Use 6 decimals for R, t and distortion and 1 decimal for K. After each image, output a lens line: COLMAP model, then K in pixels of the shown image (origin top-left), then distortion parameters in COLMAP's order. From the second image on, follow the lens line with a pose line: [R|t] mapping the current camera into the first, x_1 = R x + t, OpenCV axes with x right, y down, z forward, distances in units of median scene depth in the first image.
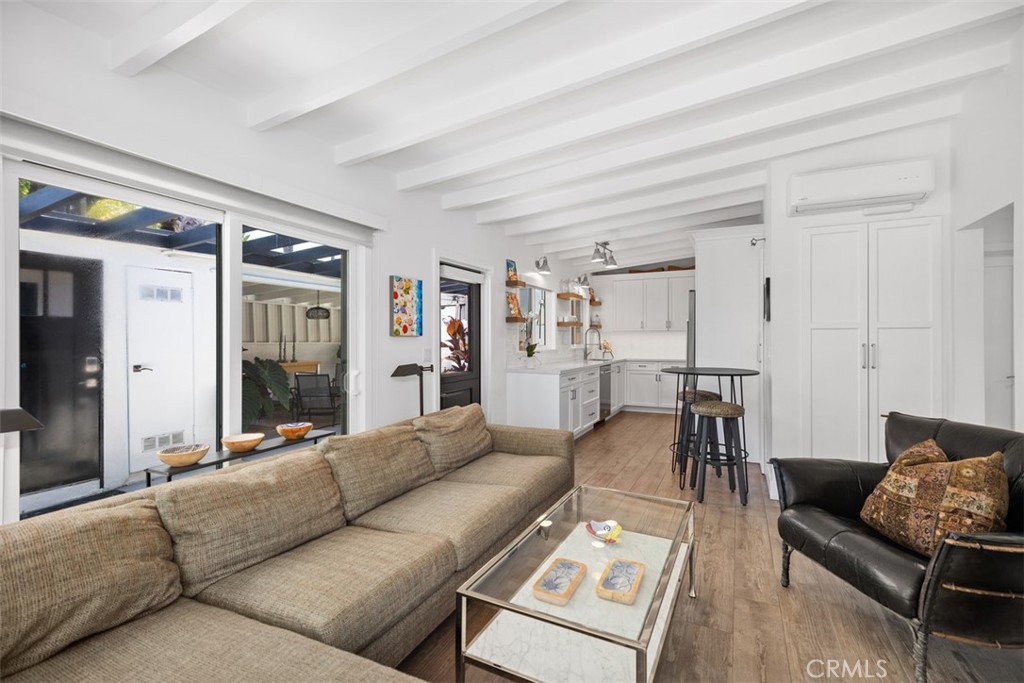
lens RADIAL K [[464.6, 0, 500.2], [0, 464.6, 339.6], [0, 0, 1]] dist [0.001064, -0.000002]
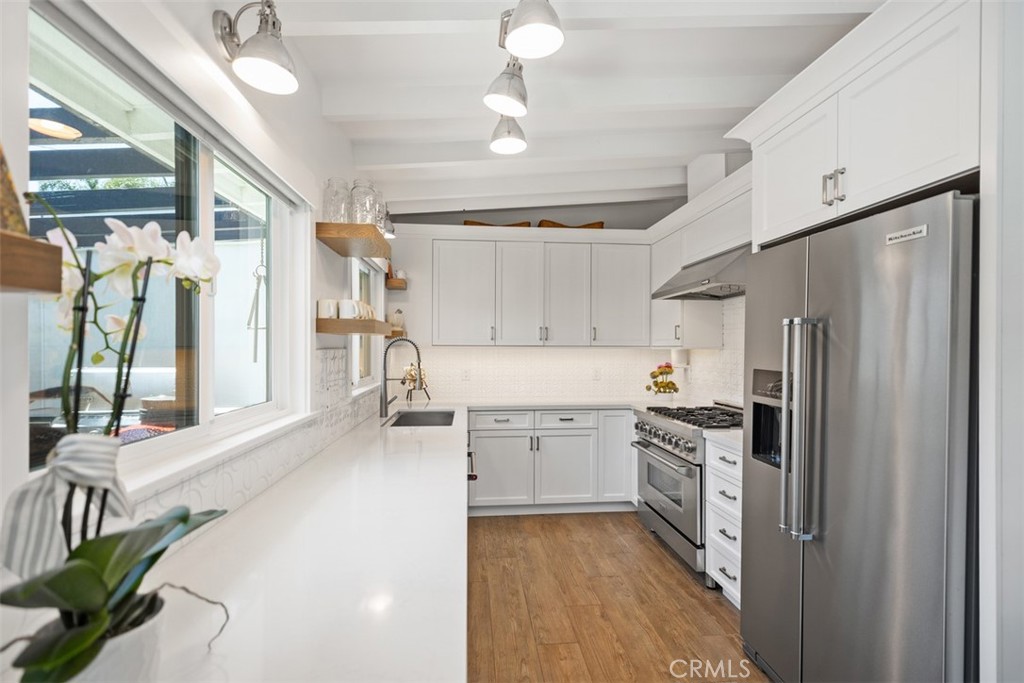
lens RADIAL K [[461.2, 0, 509.6], [0, 461.2, 349.6], [0, 0, 1]] dist [0.003550, 0.000169]
pose [[0.841103, 0.000895, 0.540875, 0.059476], [-0.003772, 0.999984, 0.004211, -0.017027], [-0.540863, -0.005582, 0.841092, 0.601311]]
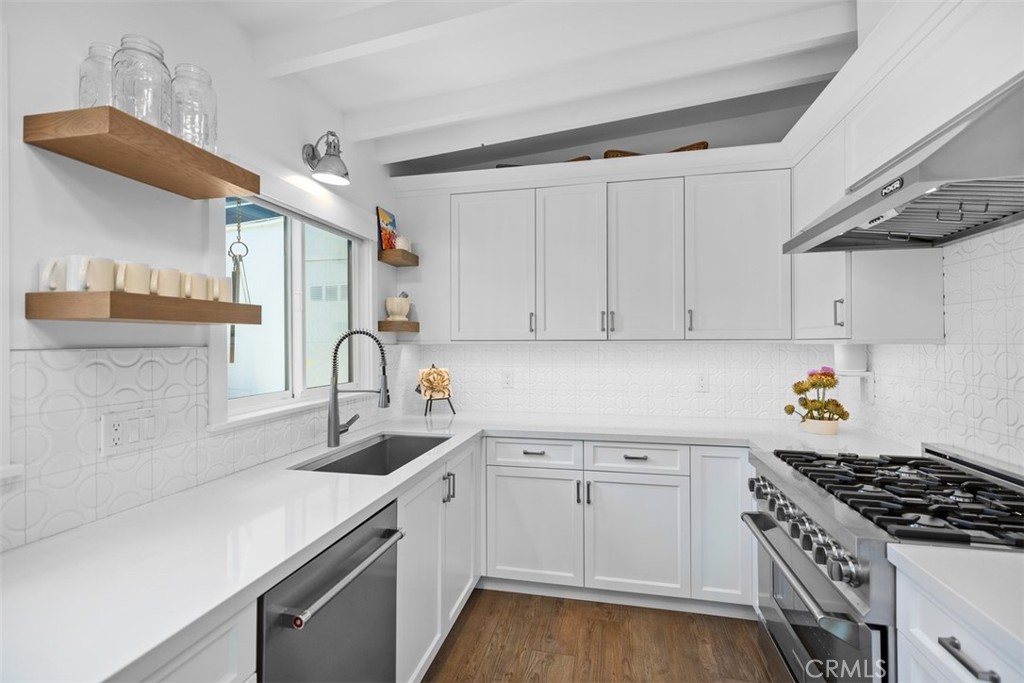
lens RADIAL K [[468.7, 0, 517.2], [0, 468.7, 341.1], [0, 0, 1]] dist [0.000790, 0.006752]
pose [[0.963761, -0.001743, 0.266761, 0.211161], [0.002331, 0.999995, -0.001889, -0.017809], [-0.266757, 0.002442, 0.963761, 0.698466]]
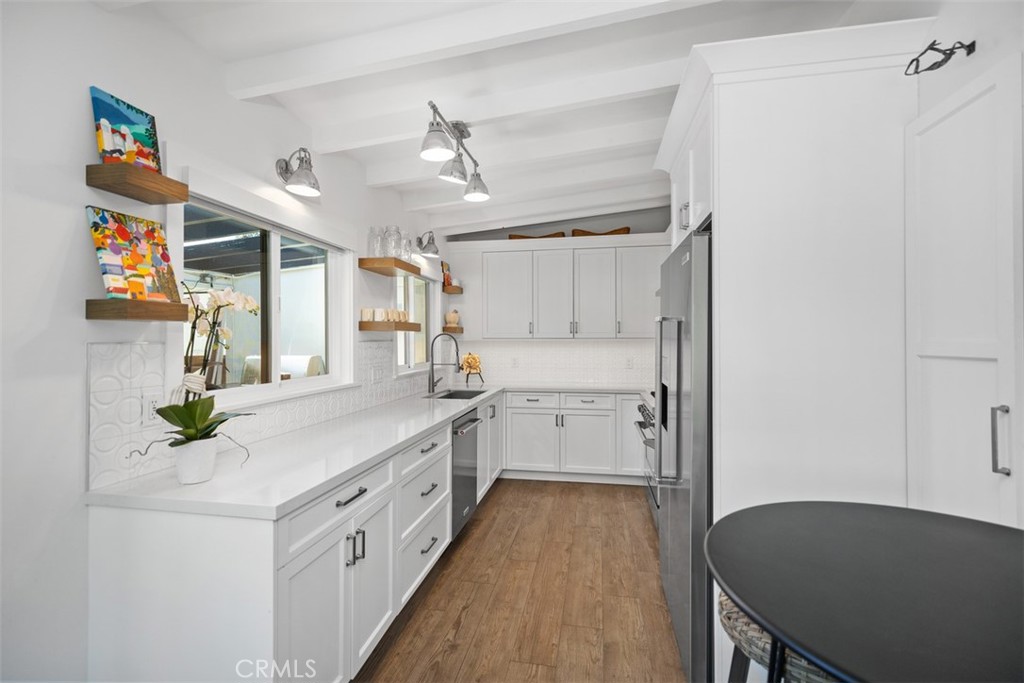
lens RADIAL K [[461.2, 0, 509.5], [0, 461.2, 339.2], [0, 0, 1]] dist [0.005492, -0.000028]
pose [[0.958374, -0.000300, 0.285514, 0.117583], [0.000551, 1.000000, -0.000796, -0.017449], [-0.285514, 0.000921, 0.958374, 0.465759]]
